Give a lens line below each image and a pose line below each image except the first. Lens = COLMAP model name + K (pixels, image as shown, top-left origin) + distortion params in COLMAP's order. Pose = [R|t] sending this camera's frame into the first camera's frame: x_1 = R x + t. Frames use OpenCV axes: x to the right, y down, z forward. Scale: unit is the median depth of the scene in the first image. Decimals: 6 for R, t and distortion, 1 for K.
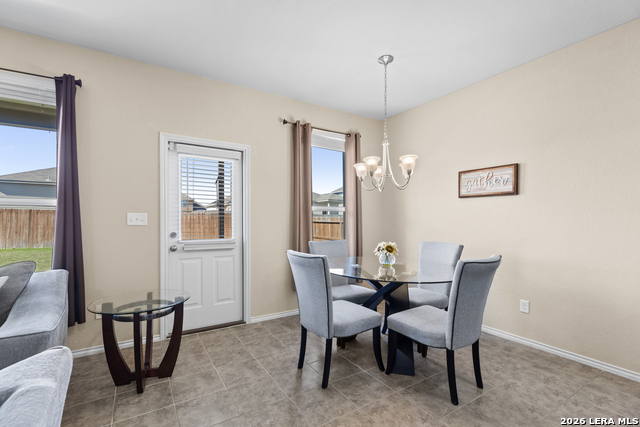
lens RADIAL K [[287.0, 0, 316.4], [0, 287.0, 224.5], [0, 0, 1]] dist [0.000577, 0.000542]
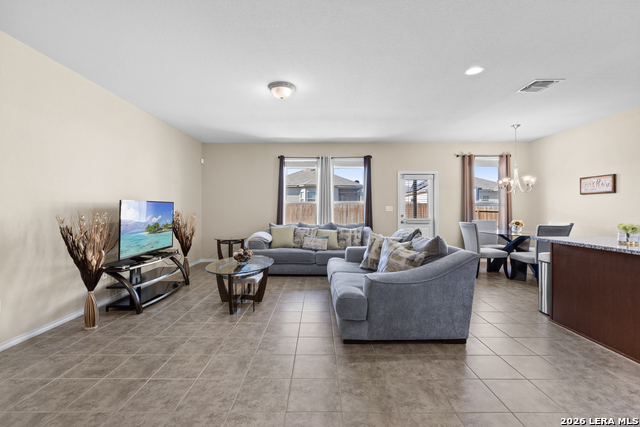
lens RADIAL K [[287.0, 0, 317.0], [0, 287.0, 210.0], [0, 0, 1]] dist [0.000577, 0.000542]
pose [[0.846913, -0.002176, -0.531726, 0.122588], [-0.006312, 0.999880, -0.014145, 0.025933], [0.531693, 0.015336, 0.846798, -1.212807]]
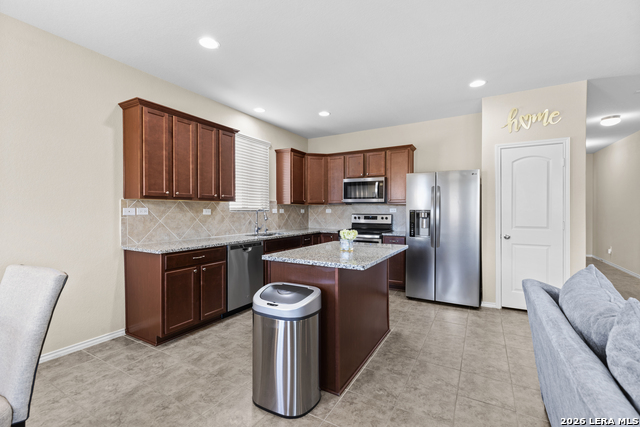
lens RADIAL K [[287.0, 0, 322.0], [0, 287.0, 210.6], [0, 0, 1]] dist [0.000577, 0.000542]
pose [[-0.476801, -0.003944, 0.879003, -0.265859], [0.013526, 0.999839, 0.011823, -0.021004], [-0.878907, 0.017527, -0.476670, 0.446310]]
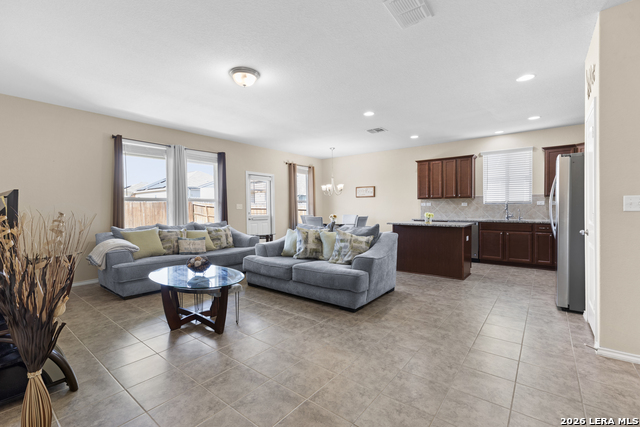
lens RADIAL K [[287.0, 0, 318.4], [0, 287.0, 210.1], [0, 0, 1]] dist [0.000577, 0.000542]
pose [[0.941898, -0.013119, 0.335644, -0.742574], [0.015339, 0.999875, -0.003962, 0.028474], [-0.335550, 0.008880, 0.941981, -1.413059]]
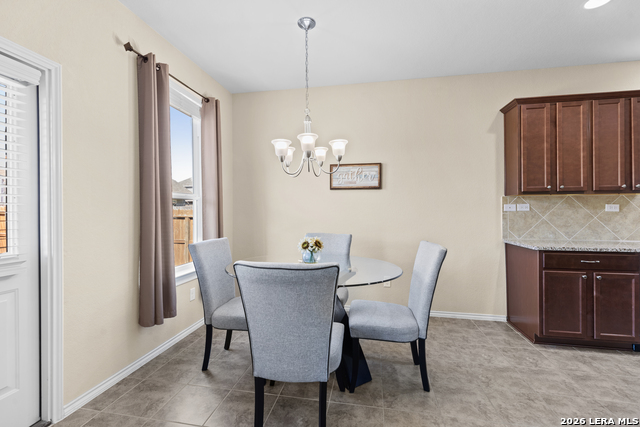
lens RADIAL K [[287.0, 0, 317.0], [0, 287.0, 211.1], [0, 0, 1]] dist [0.000577, 0.000542]
pose [[0.677829, -0.005193, 0.735201, -0.332507], [0.017995, 0.999793, -0.009529, -0.005998], [-0.734999, 0.019689, 0.677782, 0.367139]]
